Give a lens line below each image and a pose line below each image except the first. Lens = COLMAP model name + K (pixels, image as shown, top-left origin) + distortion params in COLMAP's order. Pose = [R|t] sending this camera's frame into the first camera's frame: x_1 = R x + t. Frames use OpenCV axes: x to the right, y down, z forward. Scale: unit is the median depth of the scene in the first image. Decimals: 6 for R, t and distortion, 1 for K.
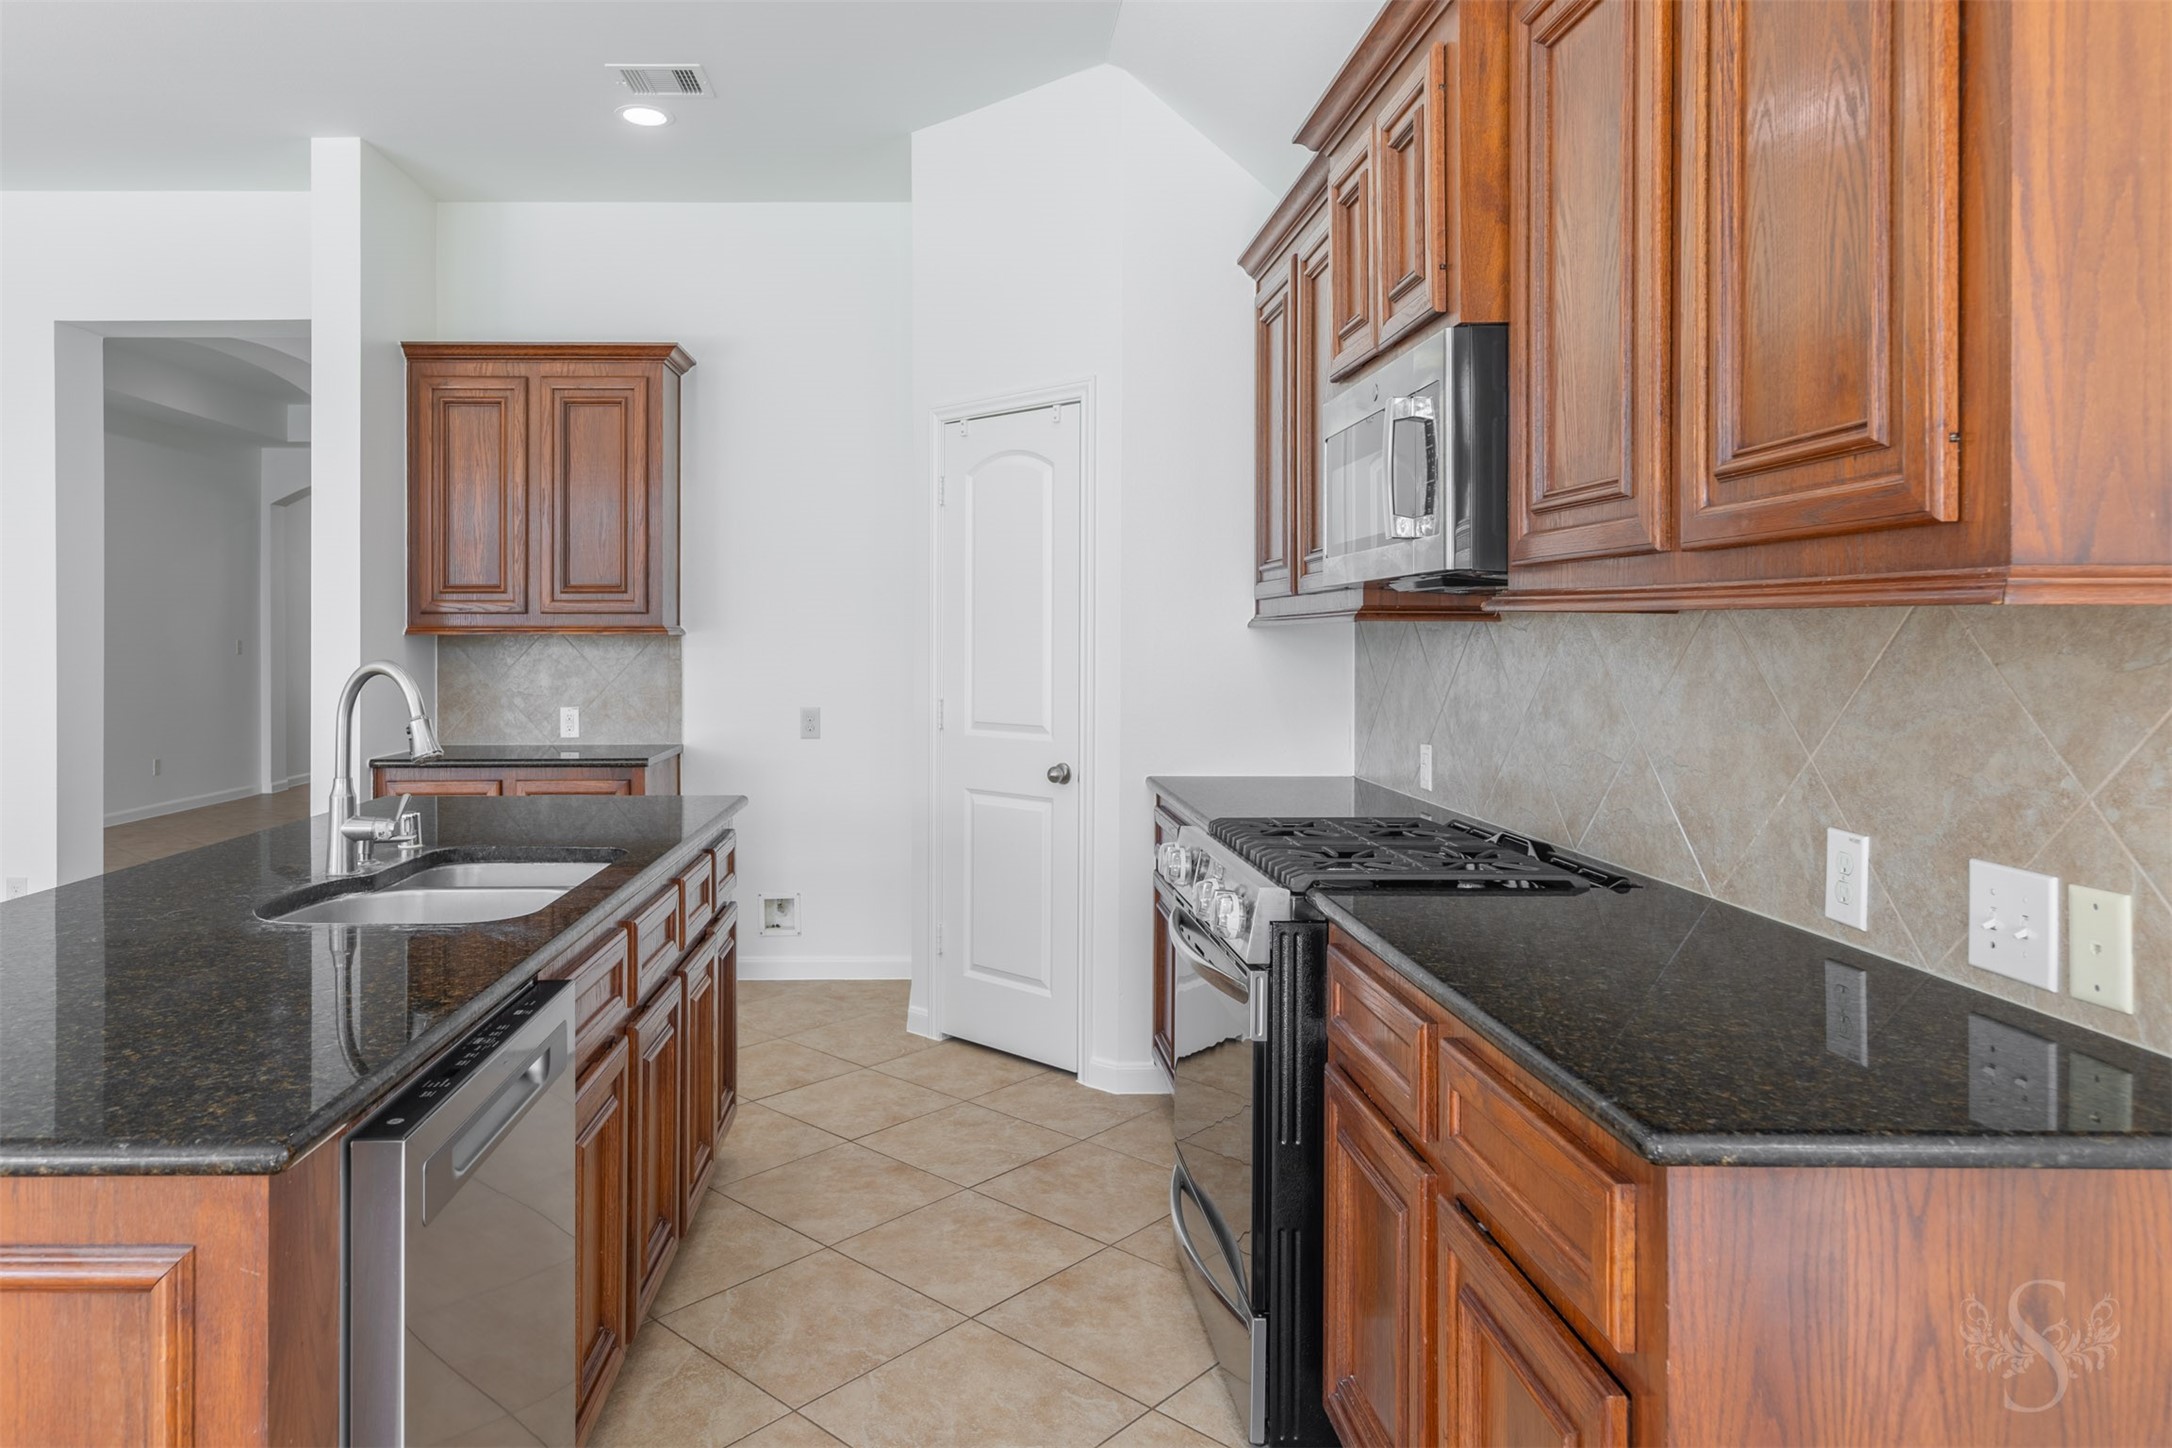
lens RADIAL K [[1317.9, 0, 1090.8], [0, 1317.9, 635.2], [0, 0, 1]] dist [-0.008106, -0.002610]
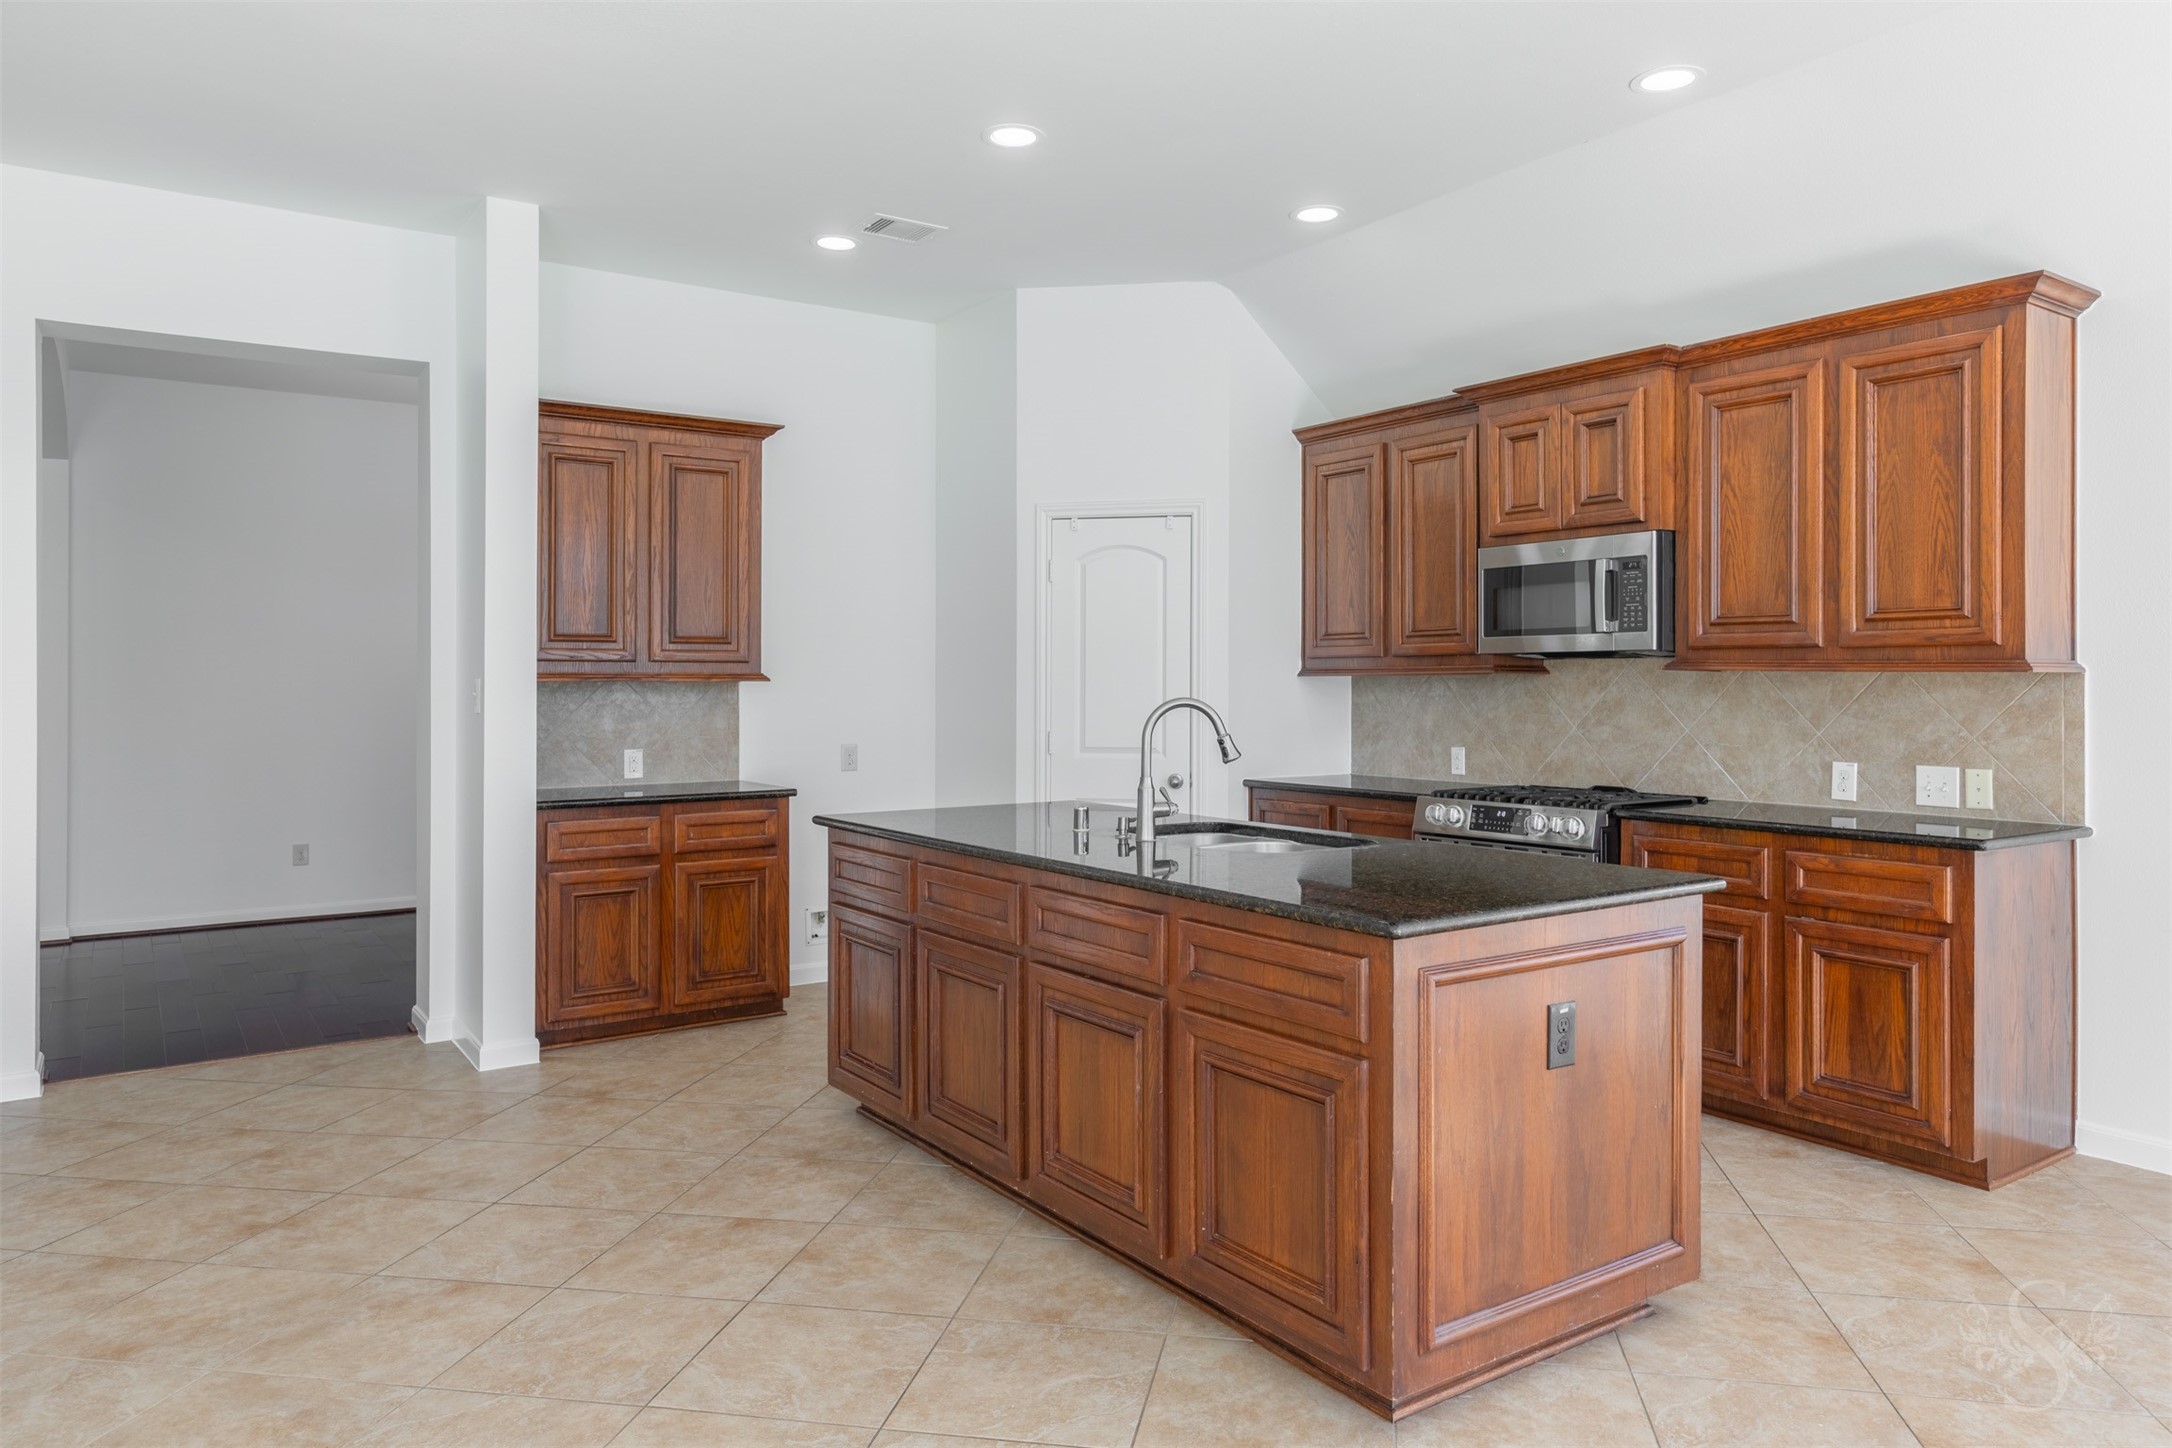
lens RADIAL K [[1398.5, 0, 1060.6], [0, 1398.5, 679.1], [0, 0, 1]] dist [0.002308, -0.003082]
pose [[0.841363, 0.001304, 0.540468, -0.758087], [0.000056, 0.999997, -0.002501, 0.000602], [-0.540470, 0.002134, 0.841361, -0.147821]]
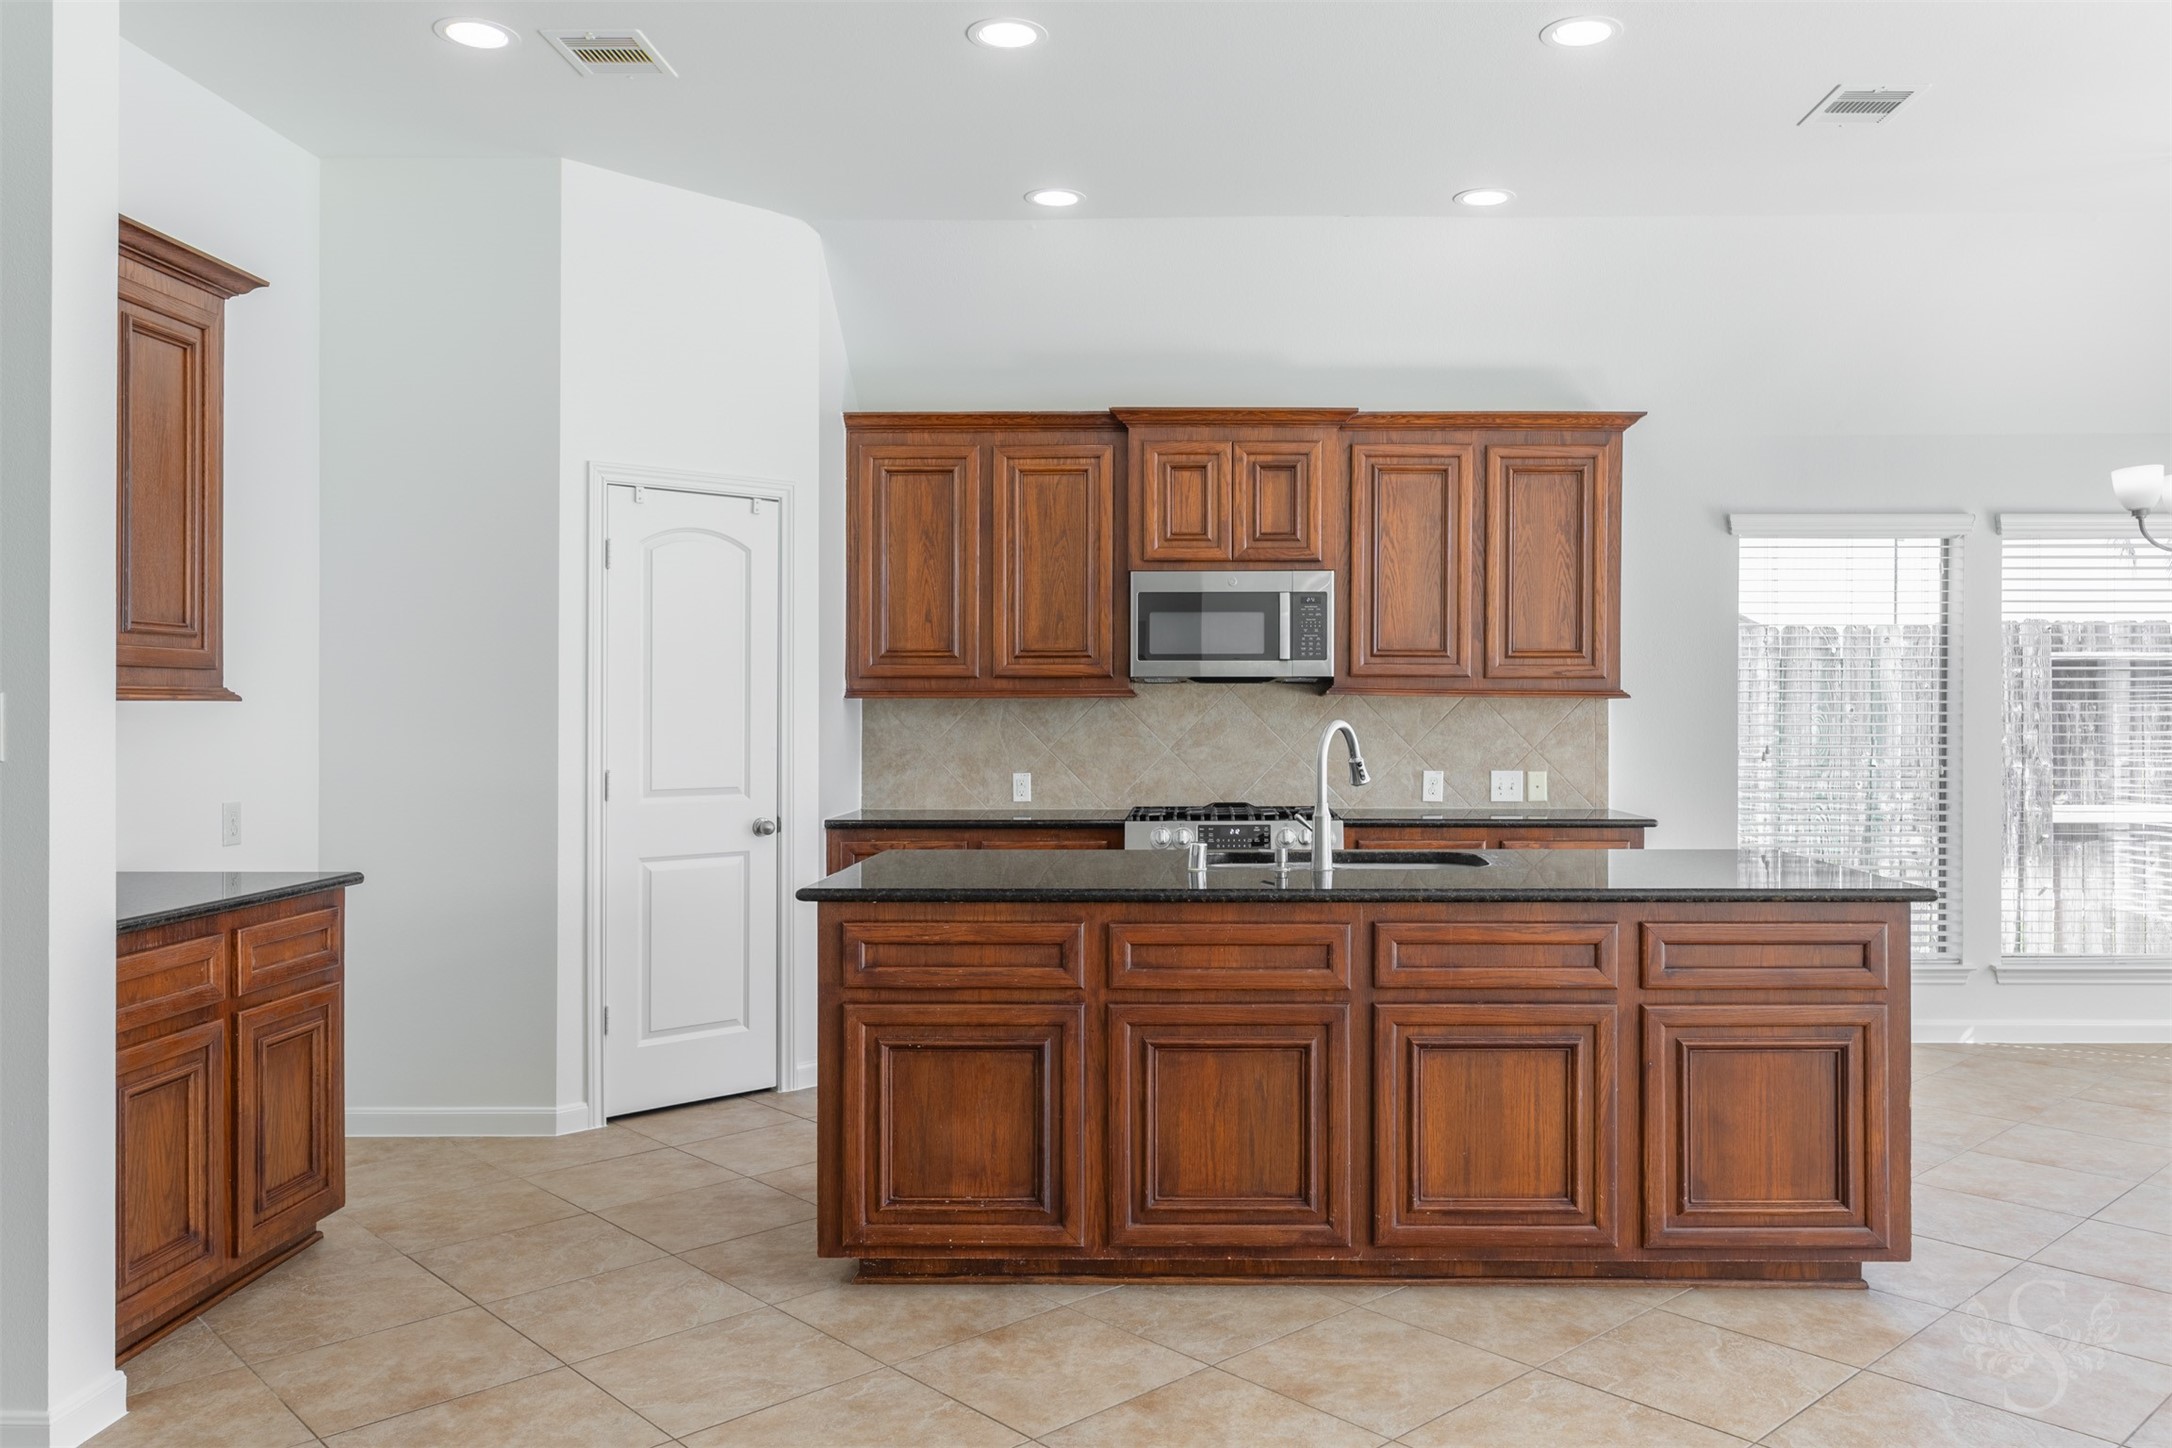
lens RADIAL K [[1625.6, 0, 1087.8], [0, 1625.6, 714.9], [0, 0, 1]] dist [0.005197, 0.007863]
pose [[0.061274, -0.002075, 0.998119, -1.176519], [-0.000742, 0.999997, 0.002125, 0.005314], [-0.998121, -0.000871, 0.061273, 0.576767]]
